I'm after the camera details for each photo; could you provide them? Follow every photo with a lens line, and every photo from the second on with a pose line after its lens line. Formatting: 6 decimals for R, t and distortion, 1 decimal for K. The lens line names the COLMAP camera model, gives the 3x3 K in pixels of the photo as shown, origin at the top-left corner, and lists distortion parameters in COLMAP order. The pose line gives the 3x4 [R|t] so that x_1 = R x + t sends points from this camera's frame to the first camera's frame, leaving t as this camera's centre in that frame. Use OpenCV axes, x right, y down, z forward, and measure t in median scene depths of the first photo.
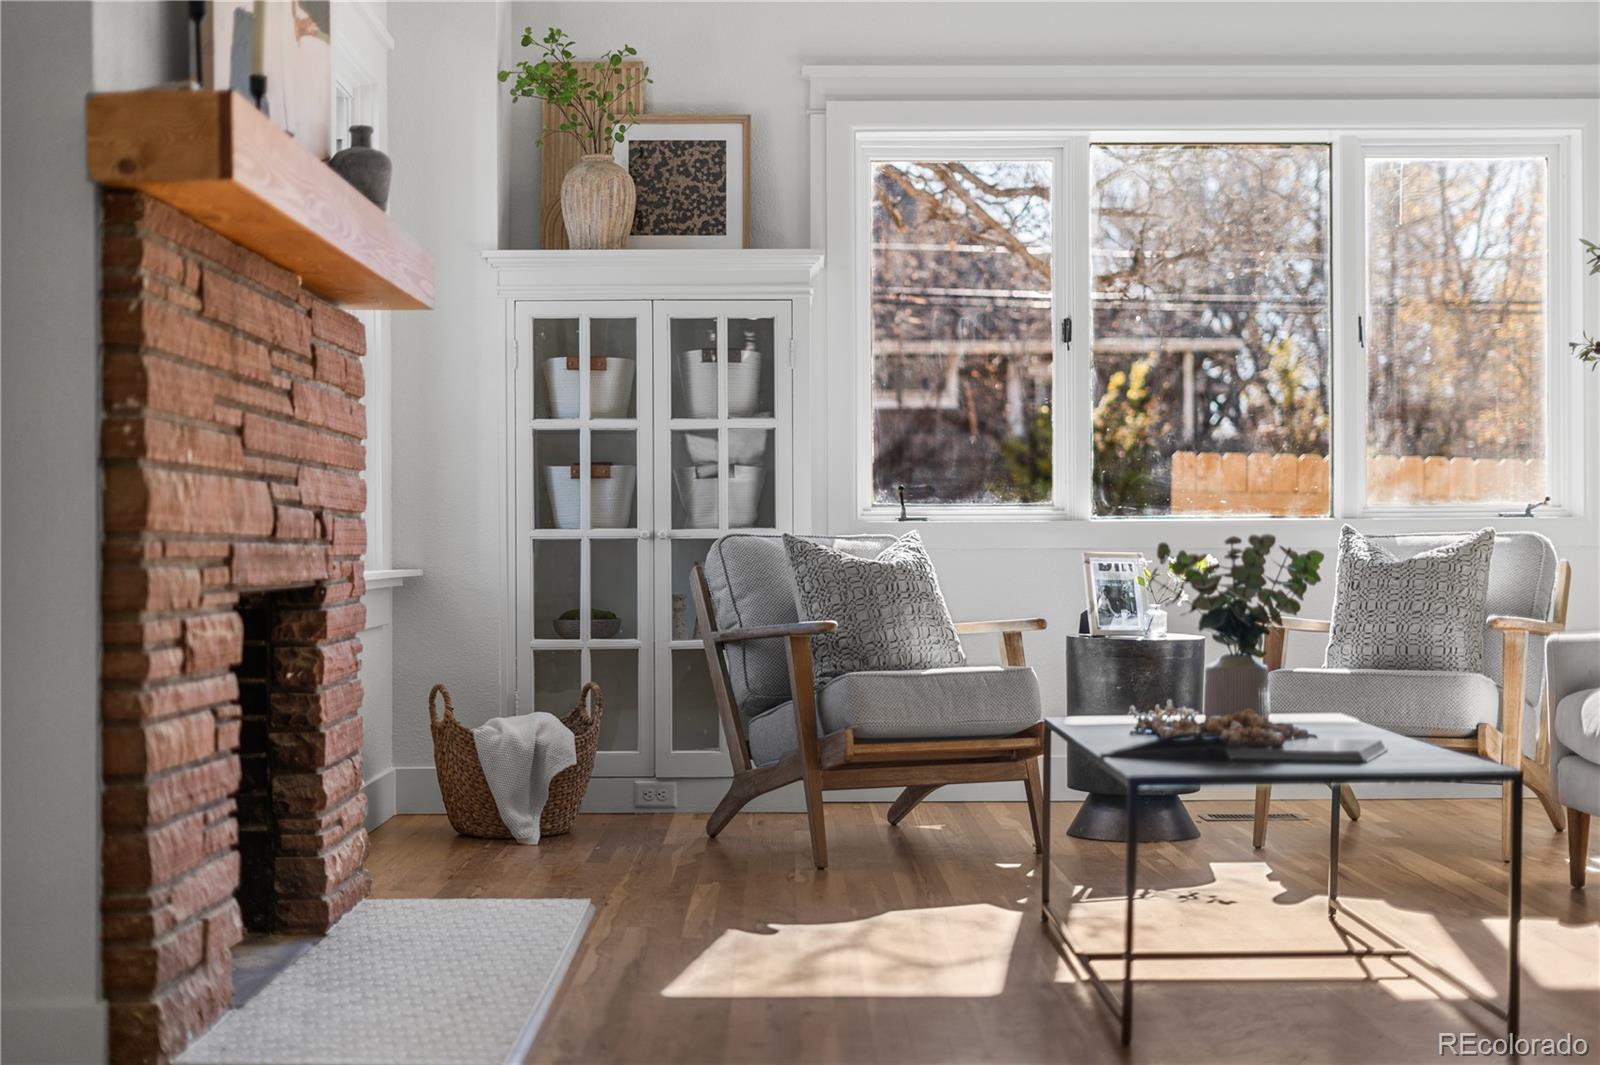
lens RADIAL K [[2288.5, 0, 800.0], [0, 2288.5, 532.5], [0, 0, 1]] dist [0.013429, 0.050743]
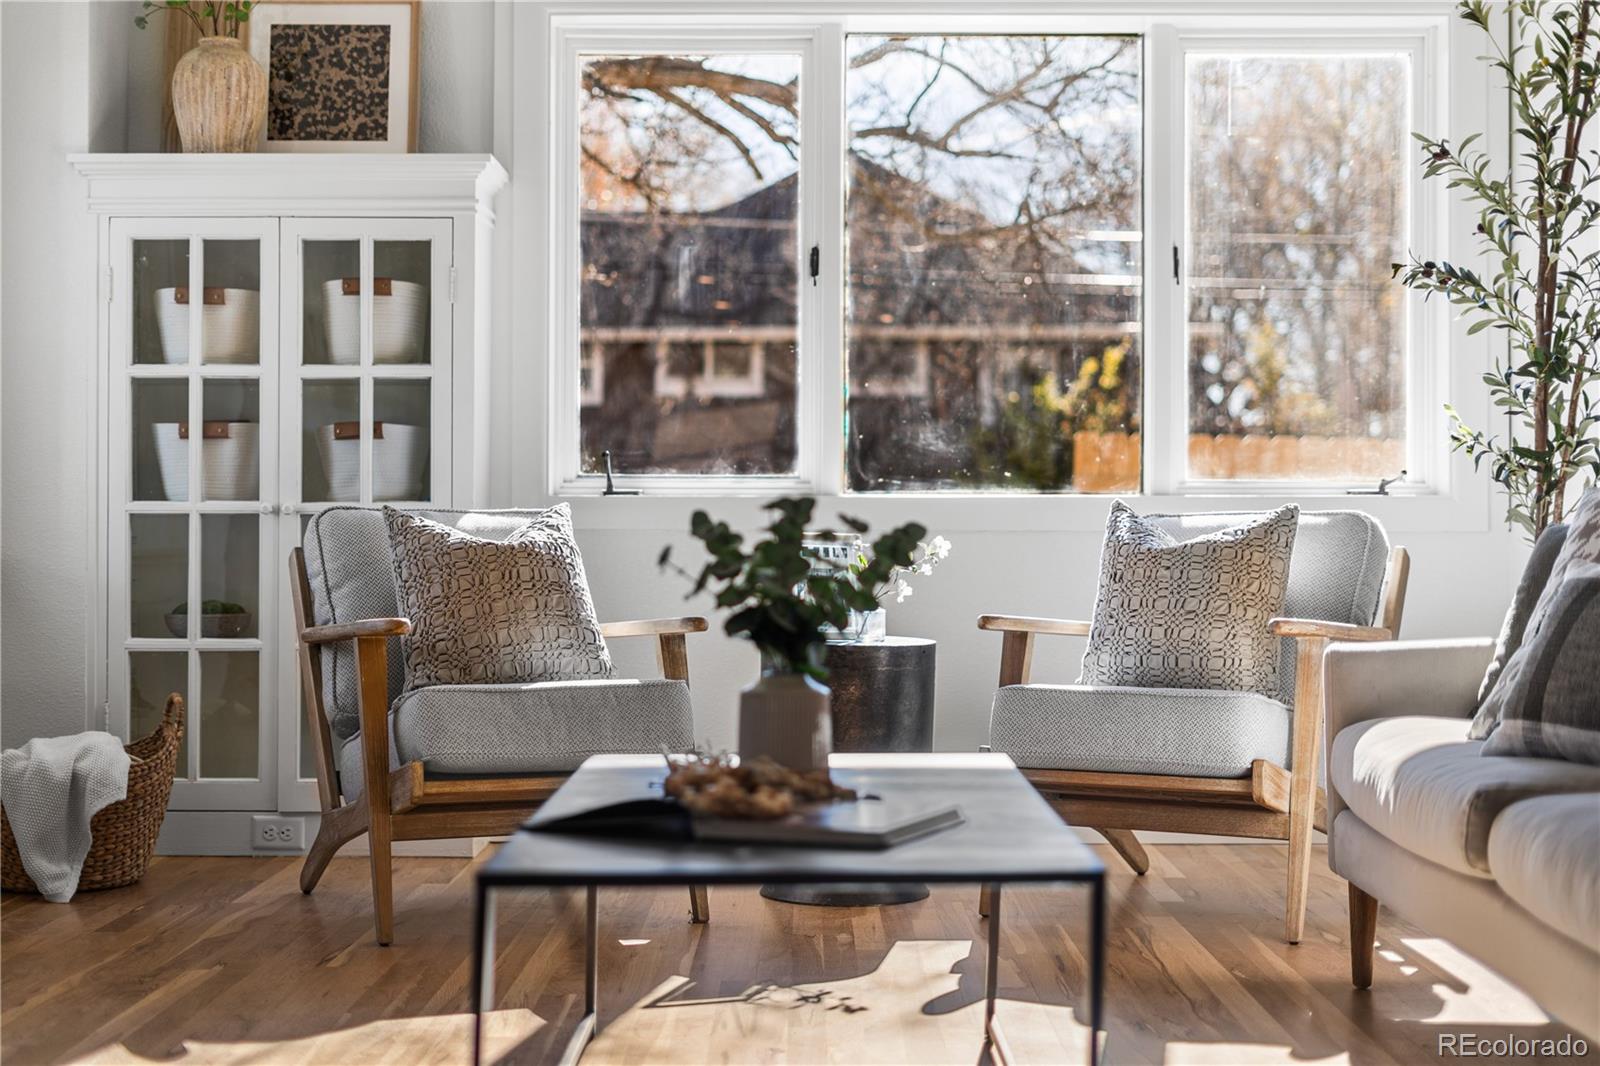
lens RADIAL K [[2260.1, 0, 800.2], [0, 2260.1, 501.7], [0, 0, 1]] dist [0.011593, 0.001831]
pose [[0.999843, 0.006463, -0.016487, 0.131806], [-0.006658, 0.999908, -0.011838, 0.006603], [0.016409, 0.011946, 0.999794, 0.209241]]
